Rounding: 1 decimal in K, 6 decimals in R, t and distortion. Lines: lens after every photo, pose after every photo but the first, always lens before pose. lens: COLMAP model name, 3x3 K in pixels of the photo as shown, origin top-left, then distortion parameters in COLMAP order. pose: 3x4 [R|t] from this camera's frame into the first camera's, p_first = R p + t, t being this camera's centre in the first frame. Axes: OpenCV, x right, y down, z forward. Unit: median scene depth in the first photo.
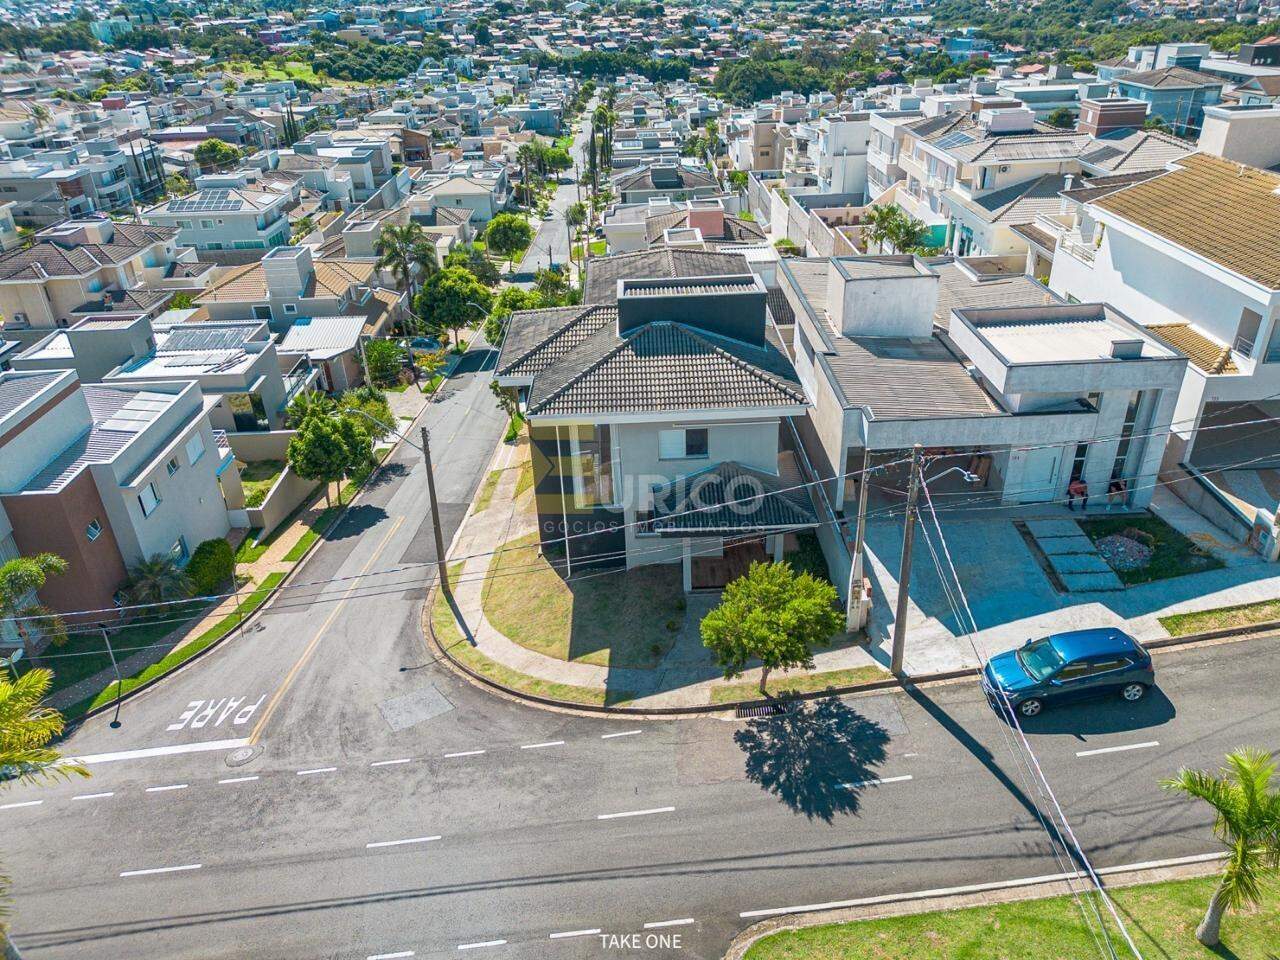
lens RADIAL K [[906.5, 0, 637.8], [0, 906.5, 477.5], [0, 0, 1]] dist [0.070301, -0.071006]
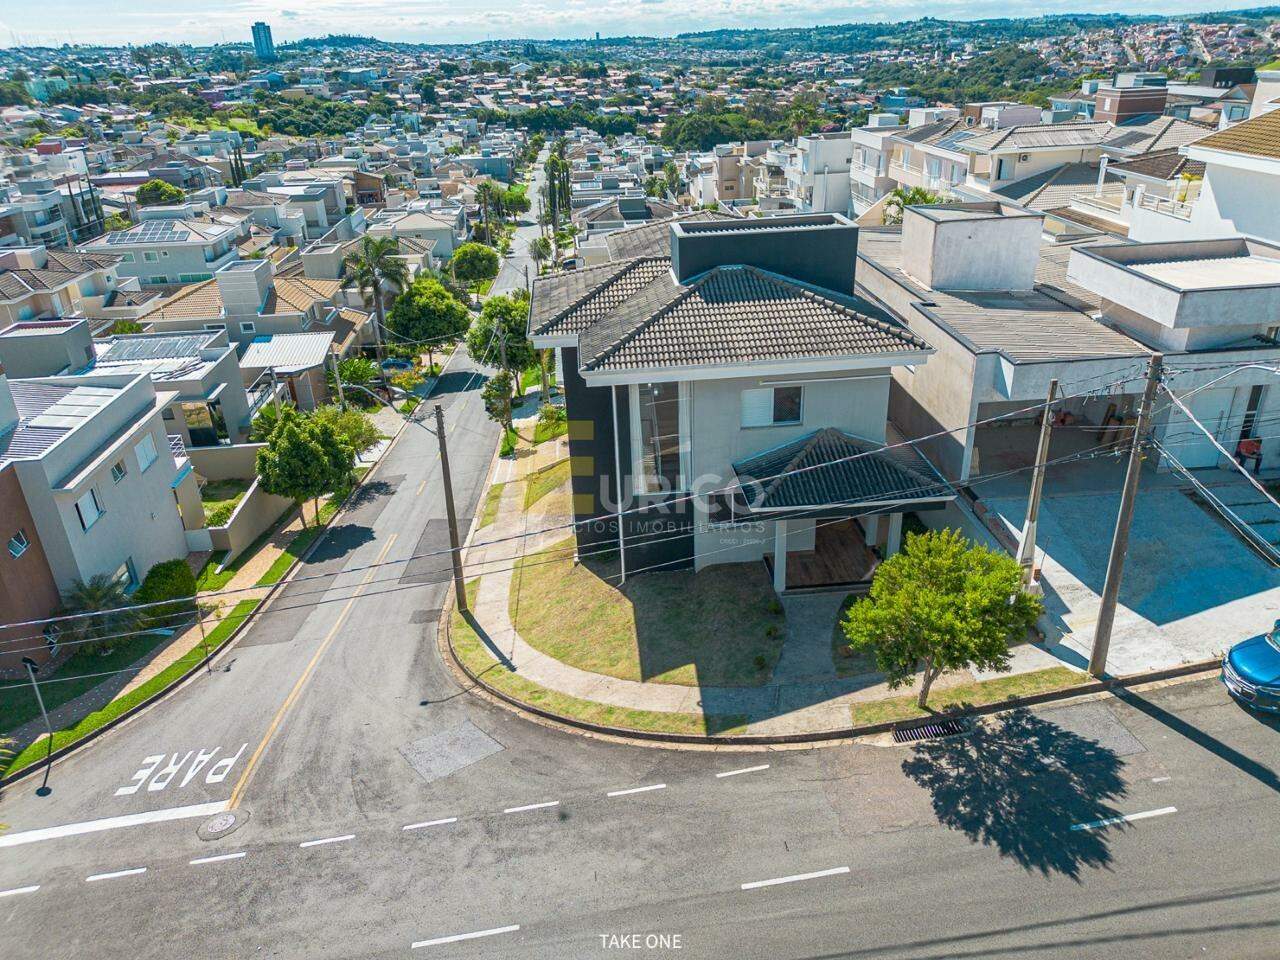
lens RADIAL K [[906.5, 0, 637.8], [0, 906.5, 477.5], [0, 0, 1]] dist [0.070301, -0.071006]
pose [[0.998174, -0.027439, 0.053812, -0.060013], [0.030573, 0.997831, -0.058295, 0.036414], [-0.052095, 0.059833, 0.996848, 0.107411]]
